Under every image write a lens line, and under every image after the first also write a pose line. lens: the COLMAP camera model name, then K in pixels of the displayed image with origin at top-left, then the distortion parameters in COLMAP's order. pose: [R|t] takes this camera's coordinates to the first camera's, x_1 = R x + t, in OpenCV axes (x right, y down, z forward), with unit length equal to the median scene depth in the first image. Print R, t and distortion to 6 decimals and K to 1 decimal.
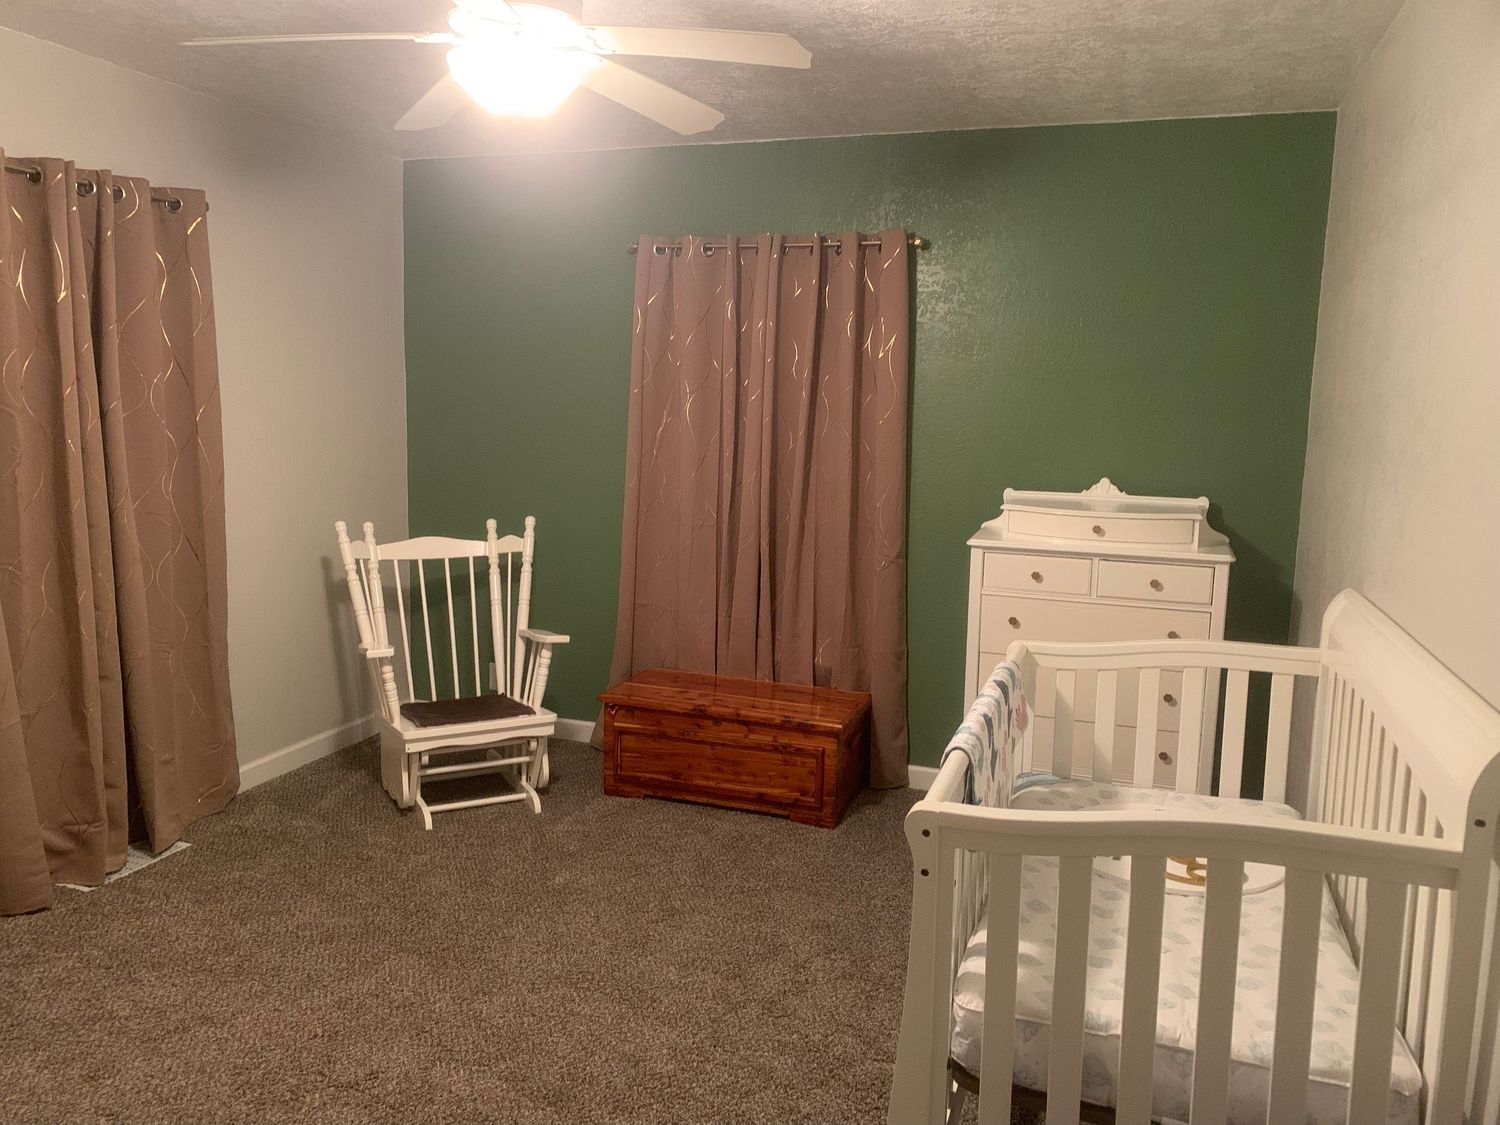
lens RADIAL K [[1152.9, 0, 750.0], [0, 1152.9, 562.5], [0, 0, 1]] dist [0.108685, -0.135991]
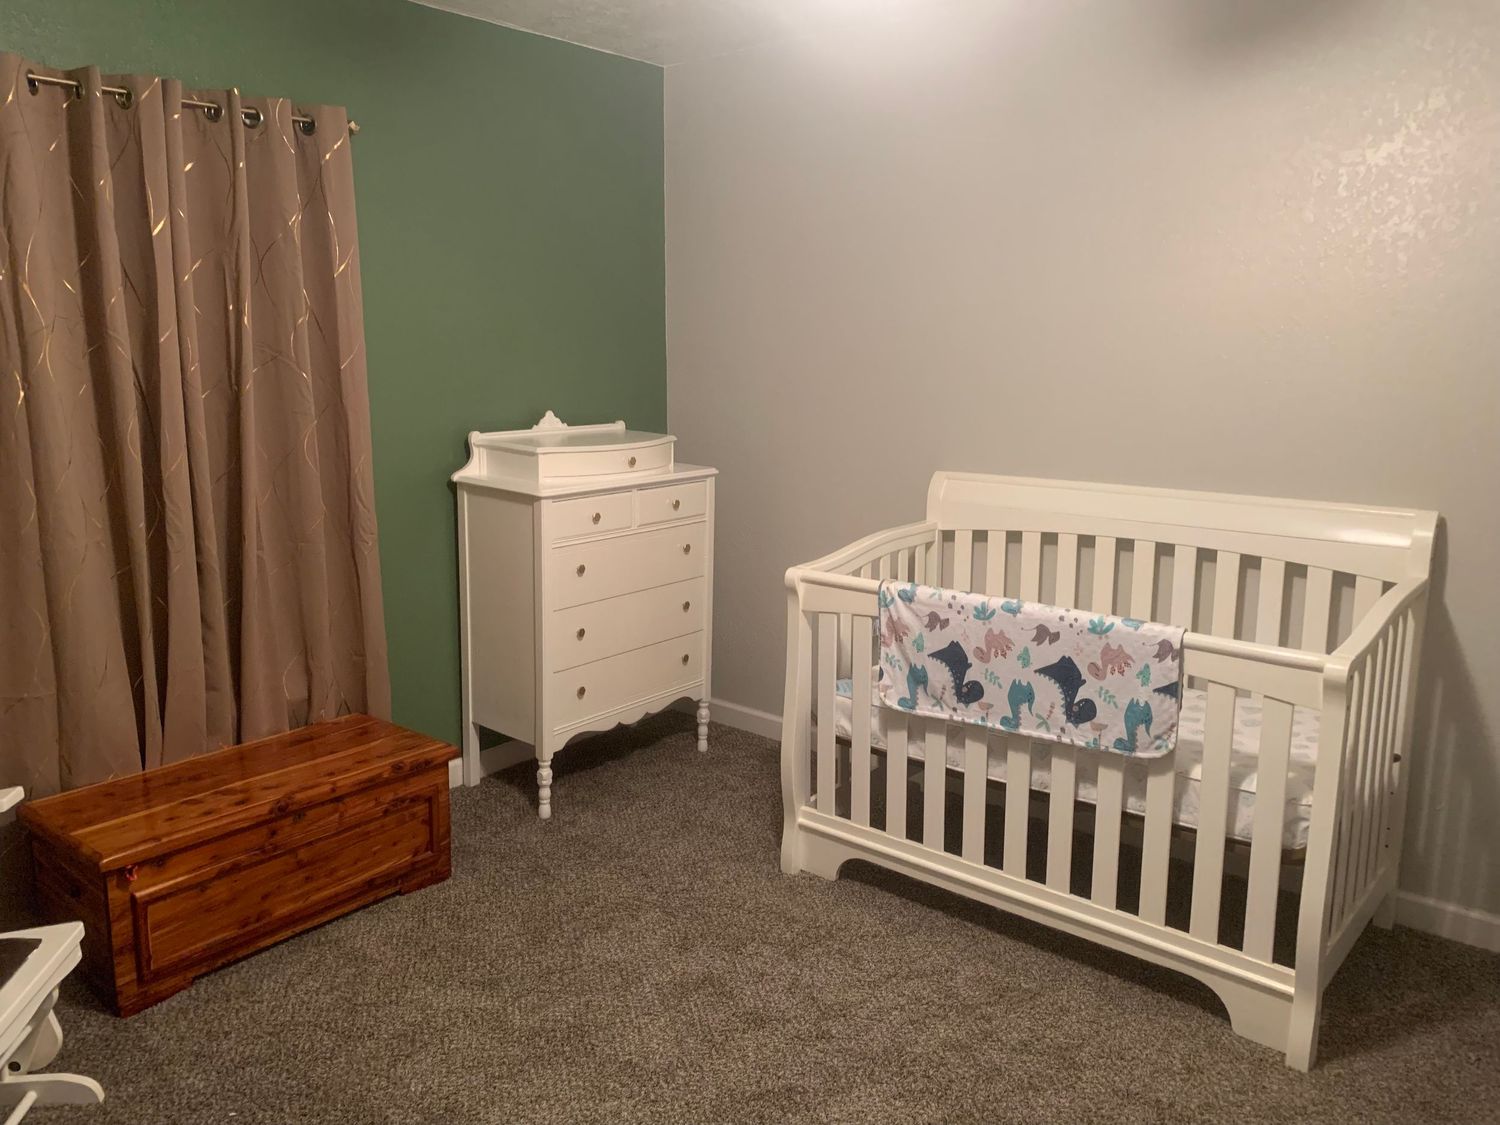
lens RADIAL K [[1152.9, 0, 750.0], [0, 1152.9, 562.5], [0, 0, 1]] dist [0.108685, -0.135991]
pose [[0.344523, -0.206011, 0.915895, -0.546167], [0.138287, 0.976119, 0.167538, -0.087252], [-0.928537, 0.068936, 0.364784, 0.495098]]
